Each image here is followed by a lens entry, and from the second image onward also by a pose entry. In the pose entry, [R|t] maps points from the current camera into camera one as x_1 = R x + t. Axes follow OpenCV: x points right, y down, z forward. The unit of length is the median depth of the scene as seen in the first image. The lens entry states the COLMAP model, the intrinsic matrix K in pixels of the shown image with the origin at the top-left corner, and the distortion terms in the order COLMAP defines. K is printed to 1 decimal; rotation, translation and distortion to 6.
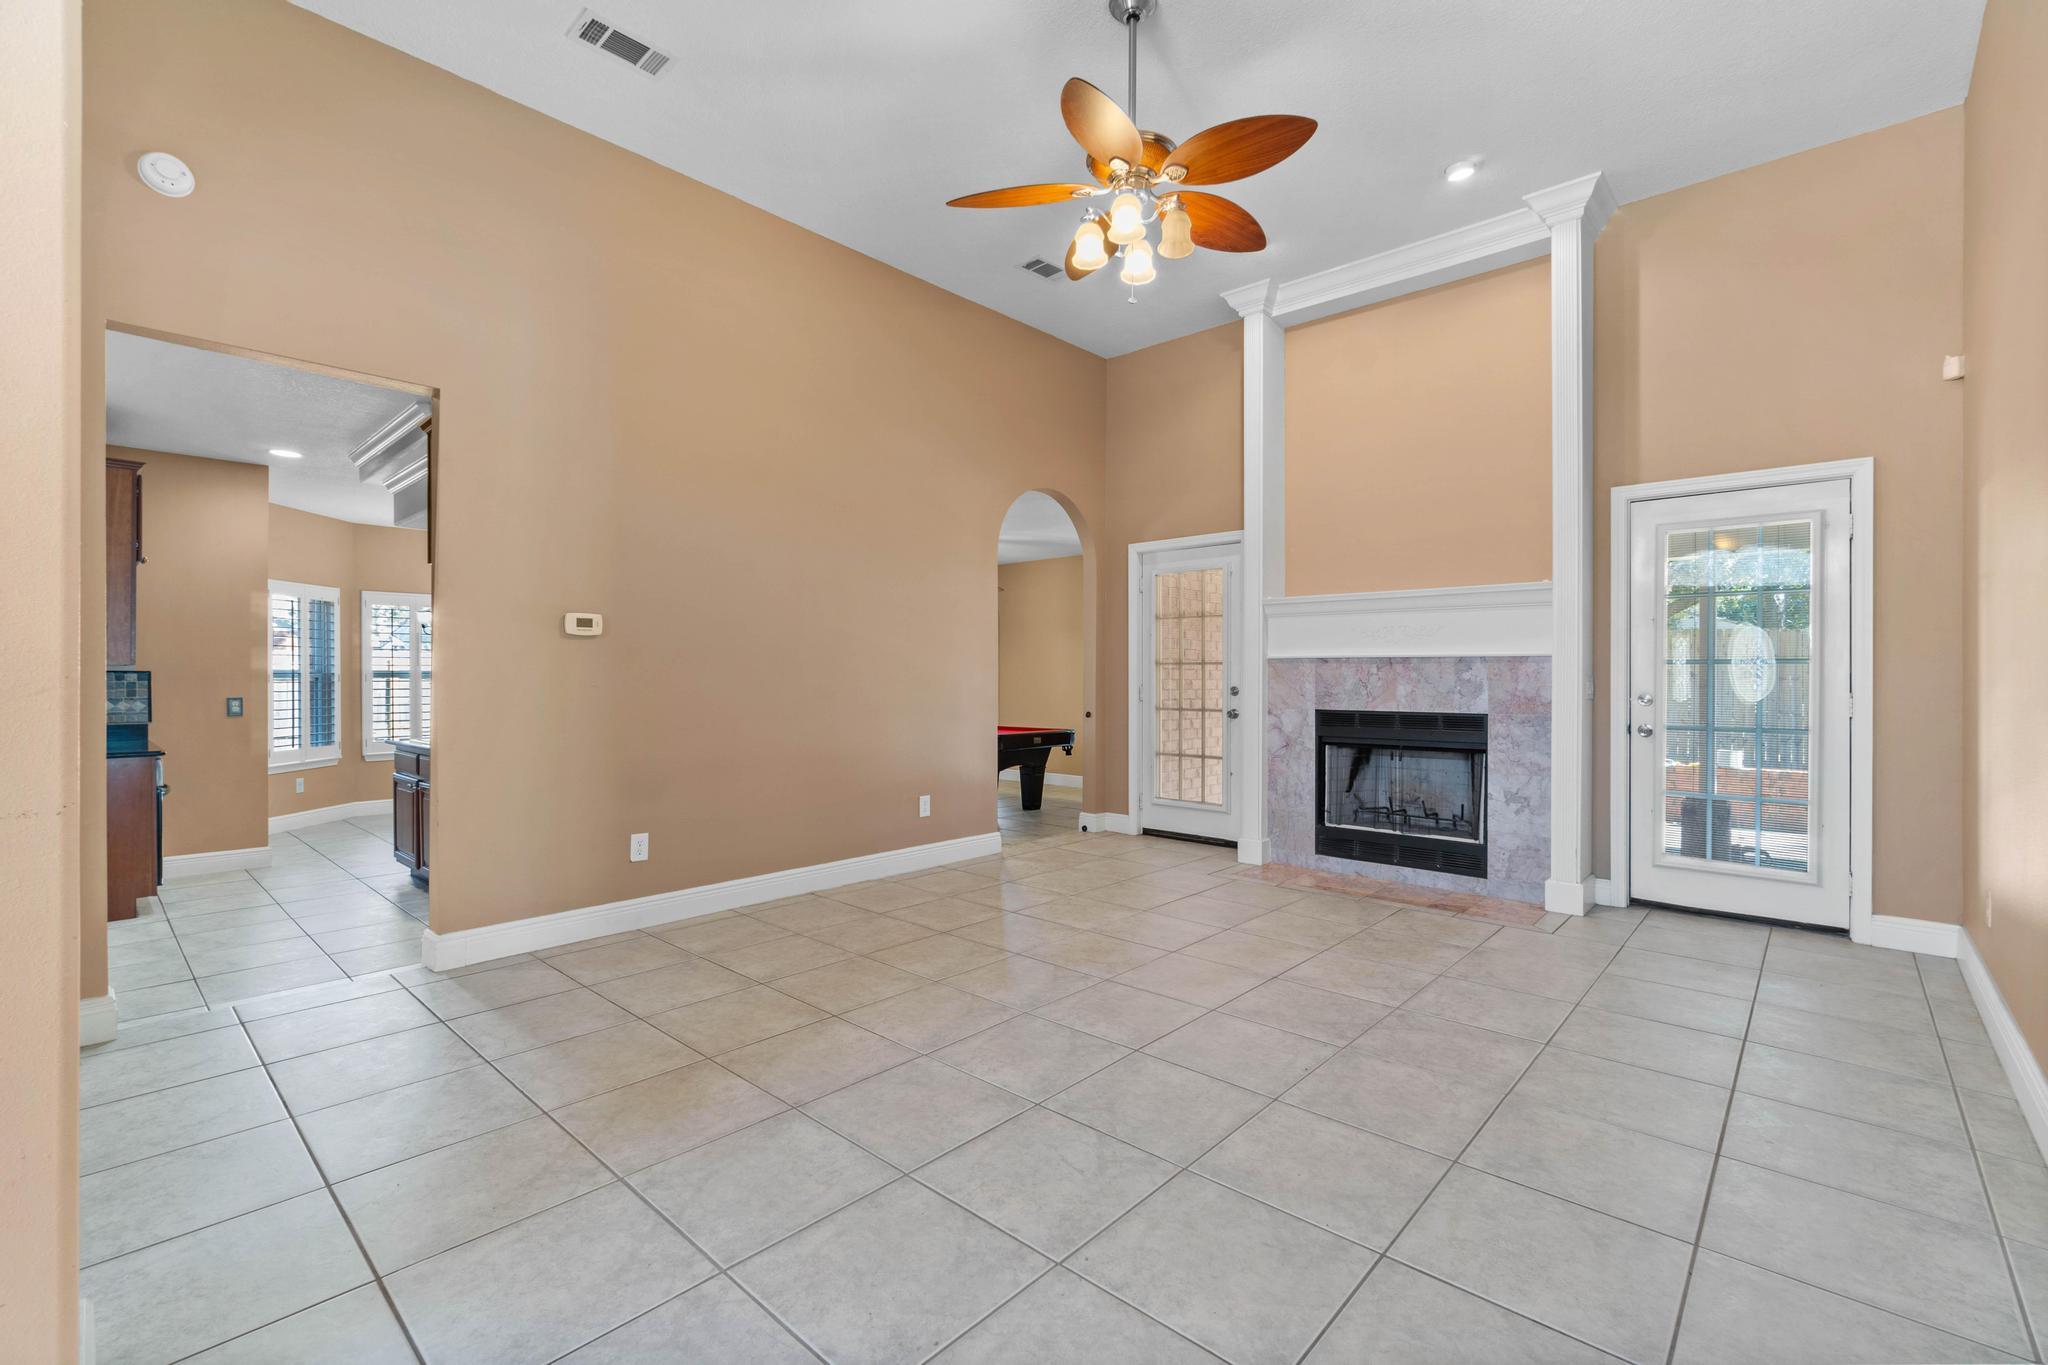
lens RADIAL K [[888.2, 0, 1025.5], [0, 888.2, 685.1], [0, 0, 1]] dist [-0.006736, 0.002018]
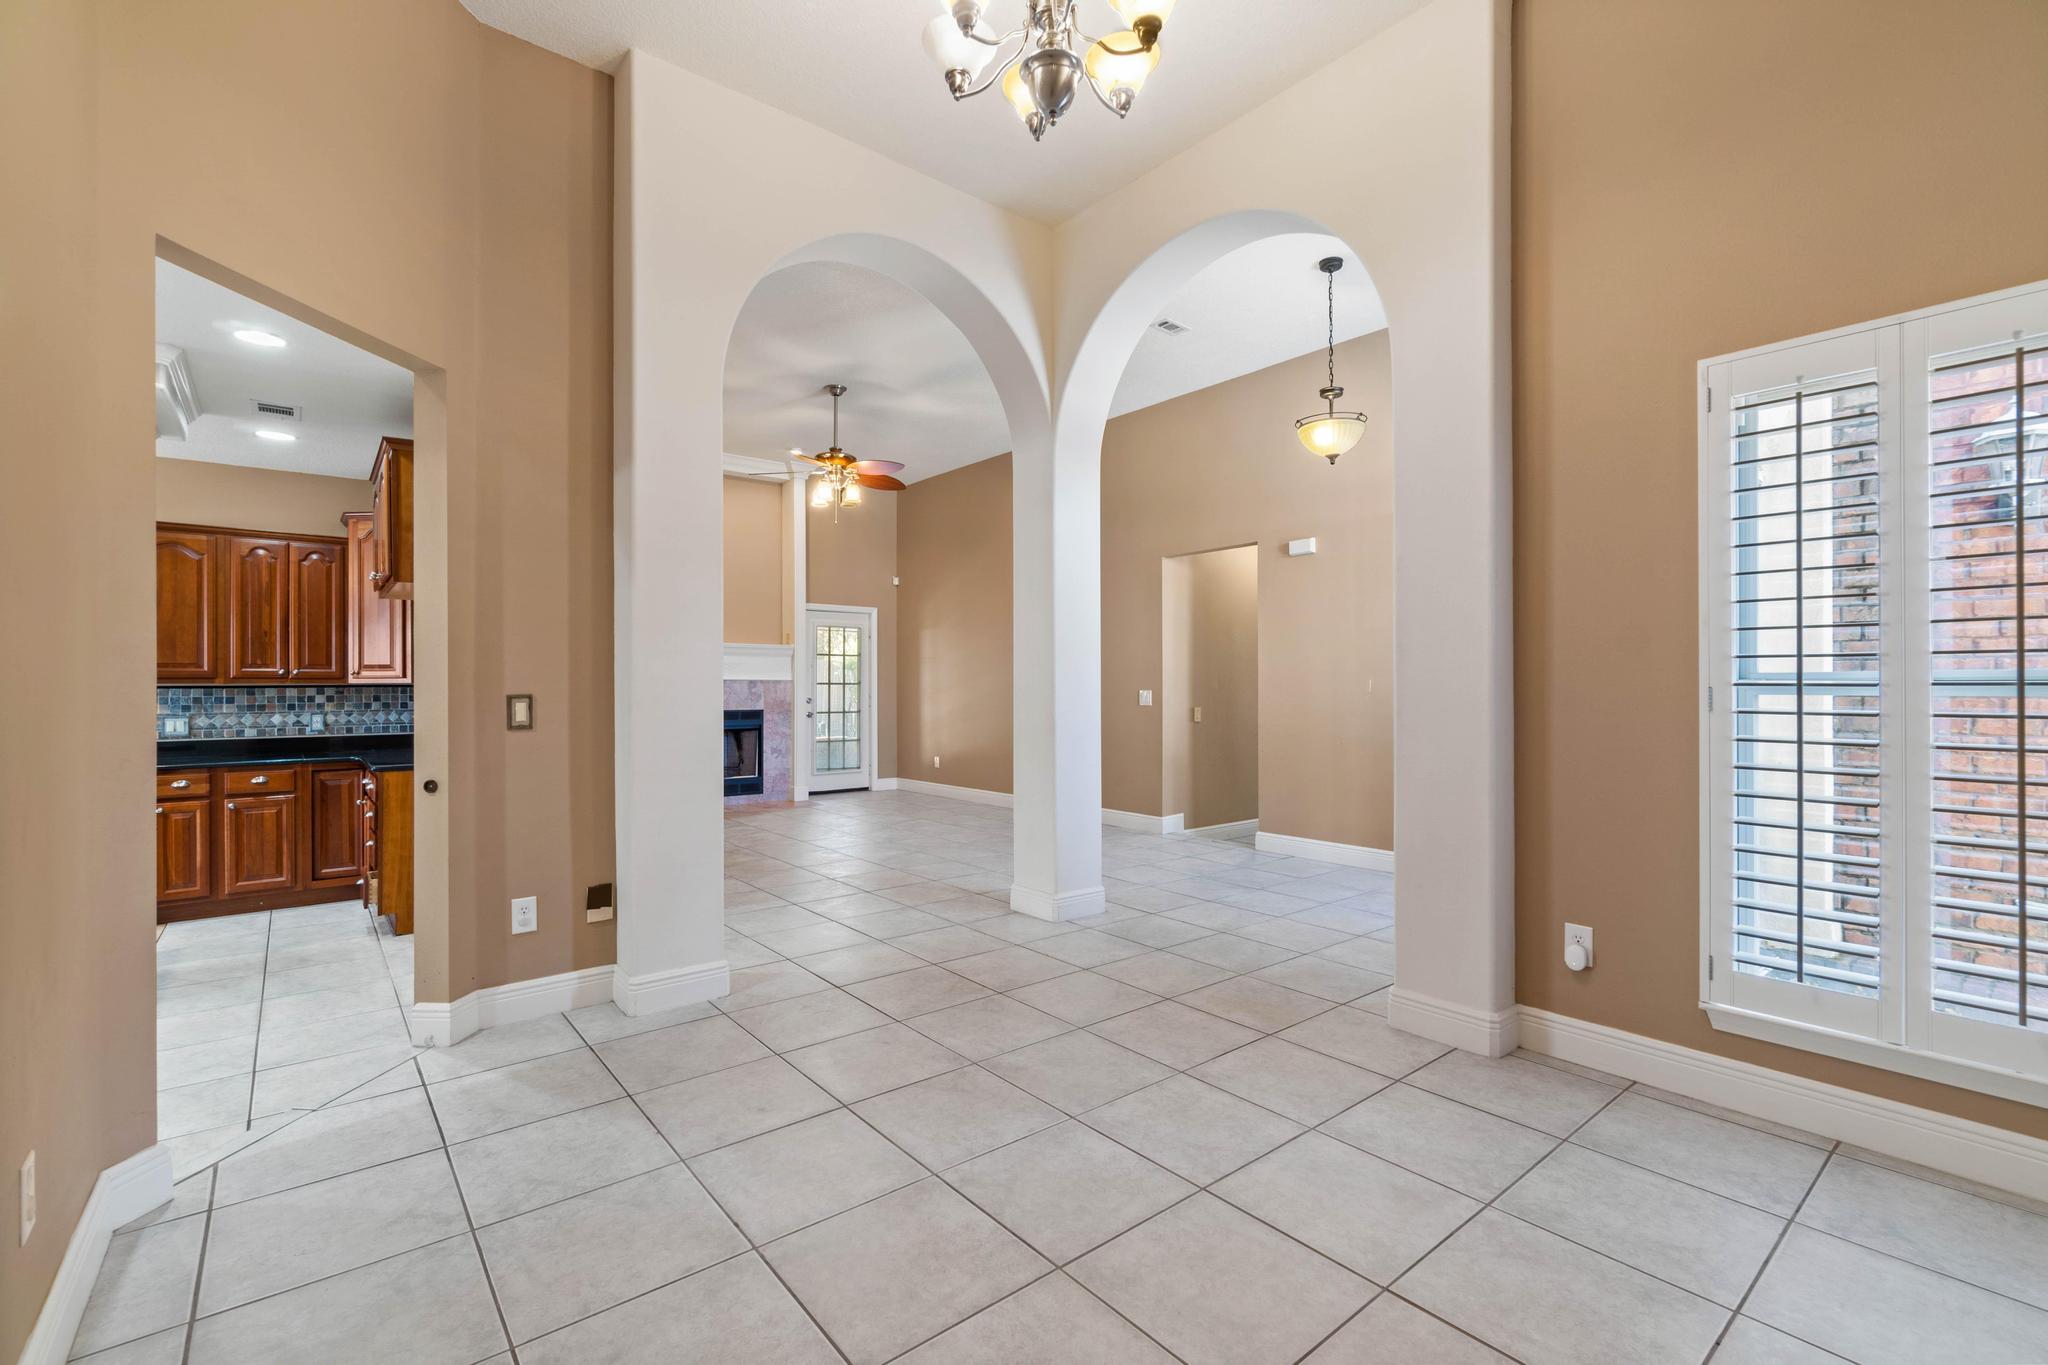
lens RADIAL K [[888.2, 0, 1025.1], [0, 888.2, 682.3], [0, 0, 1]] dist [-0.006736, 0.002018]
pose [[0.148014, -0.001902, 0.988983, -1.329613], [0.005390, 0.999985, 0.001117, -0.027371], [-0.988971, 0.005165, 0.148022, 0.130379]]
